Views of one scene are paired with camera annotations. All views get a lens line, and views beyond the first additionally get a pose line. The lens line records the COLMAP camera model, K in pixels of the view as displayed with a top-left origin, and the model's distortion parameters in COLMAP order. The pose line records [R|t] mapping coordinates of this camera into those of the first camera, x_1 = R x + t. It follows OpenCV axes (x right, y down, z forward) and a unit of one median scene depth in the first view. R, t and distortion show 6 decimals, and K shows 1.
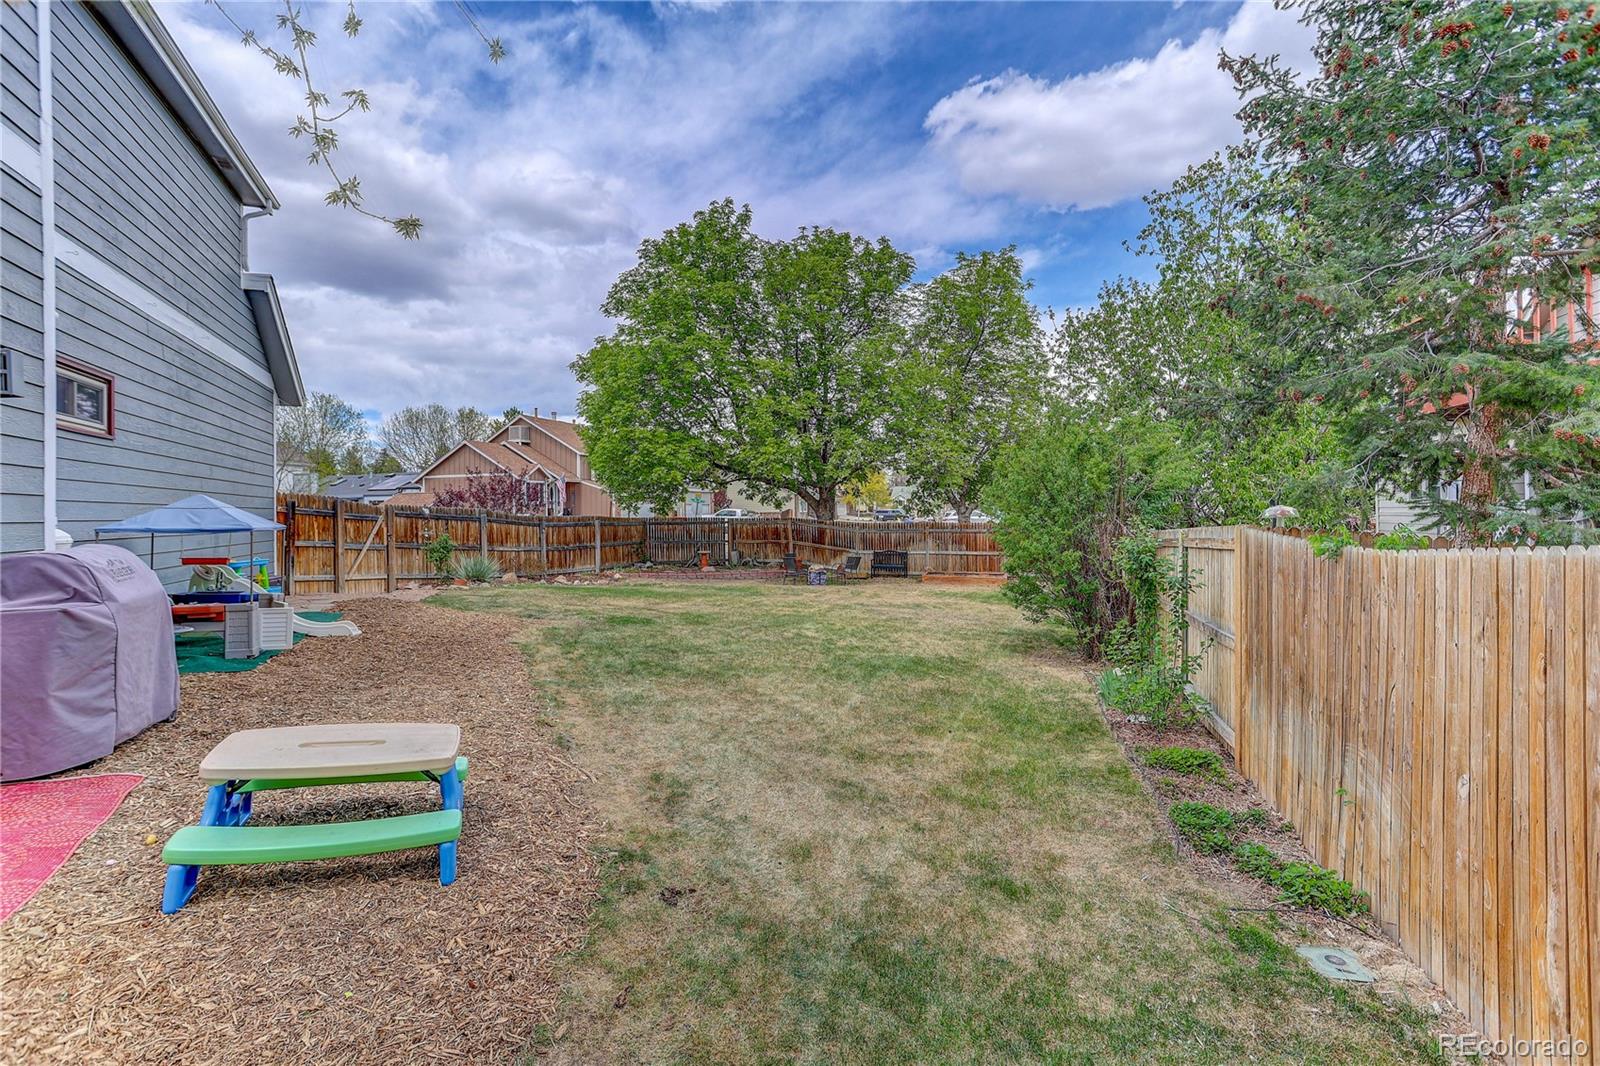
lens RADIAL K [[759.6, 0, 804.9], [0, 759.6, 510.9], [0, 0, 1]] dist [-0.049468, 0.014814]
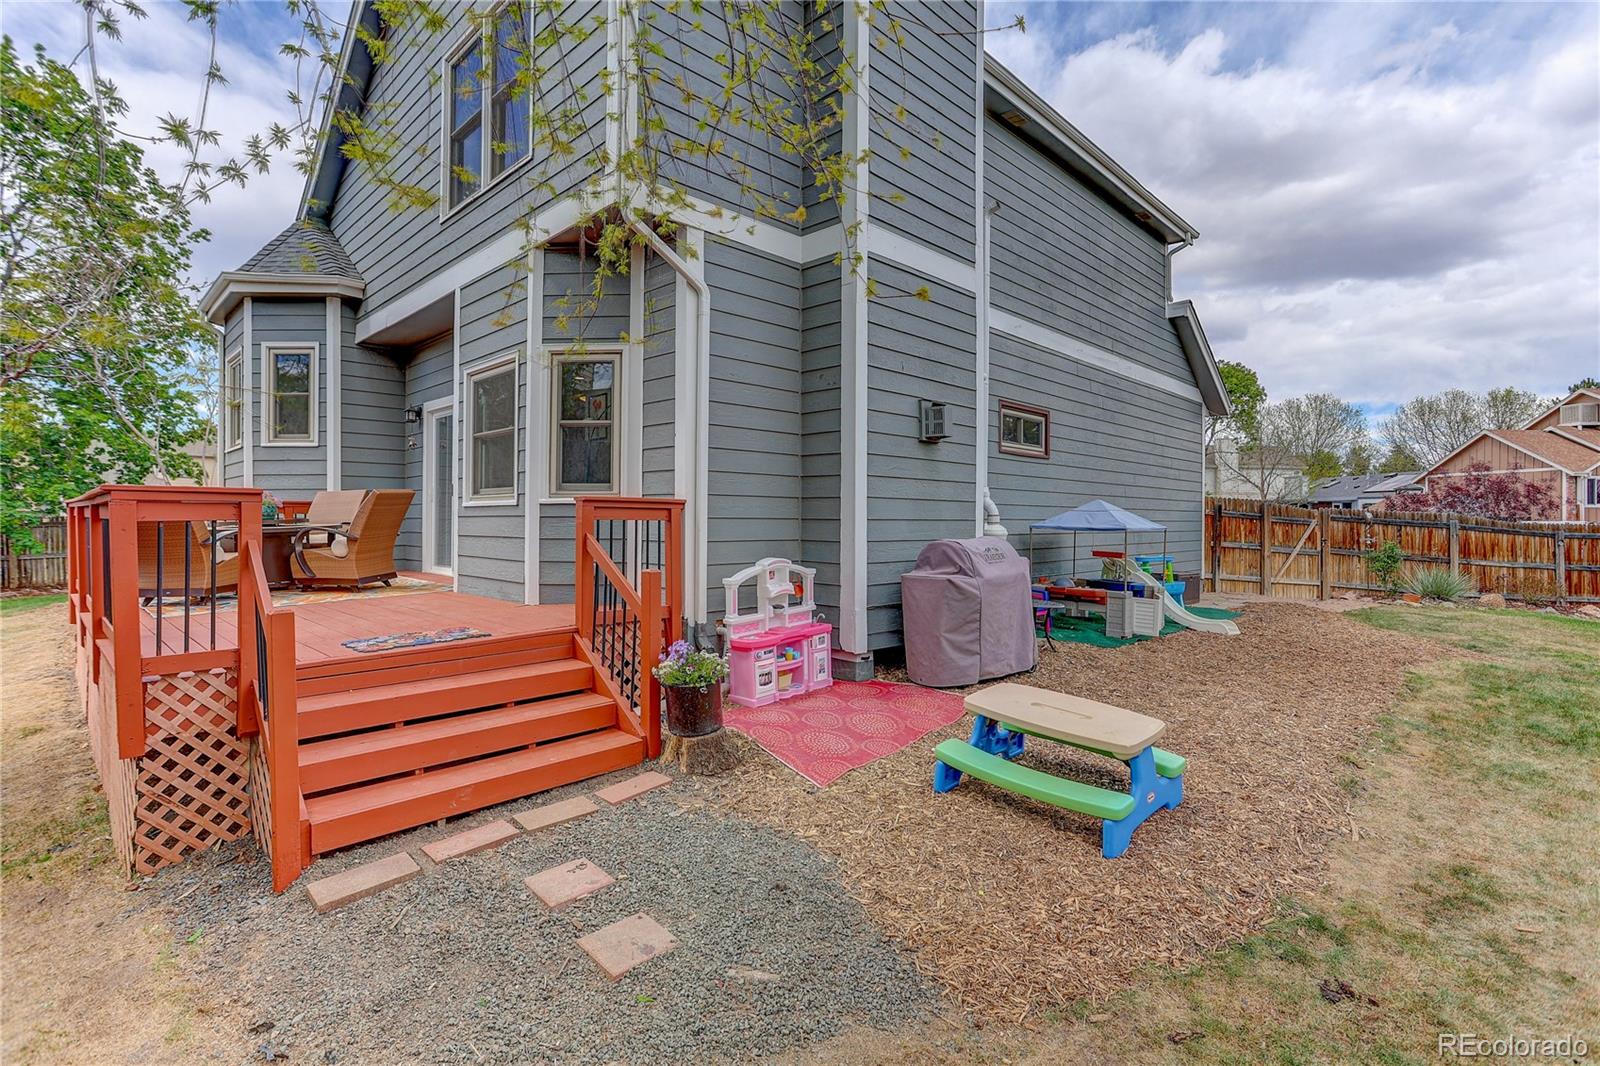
lens RADIAL K [[759.6, 0, 804.9], [0, 759.6, 510.9], [0, 0, 1]] dist [-0.049468, 0.014814]
pose [[0.388062, 0.007770, -0.921600, 0.136921], [-0.010841, 0.999934, 0.003865, -0.002968], [0.921569, 0.008491, 0.388121, 0.061495]]
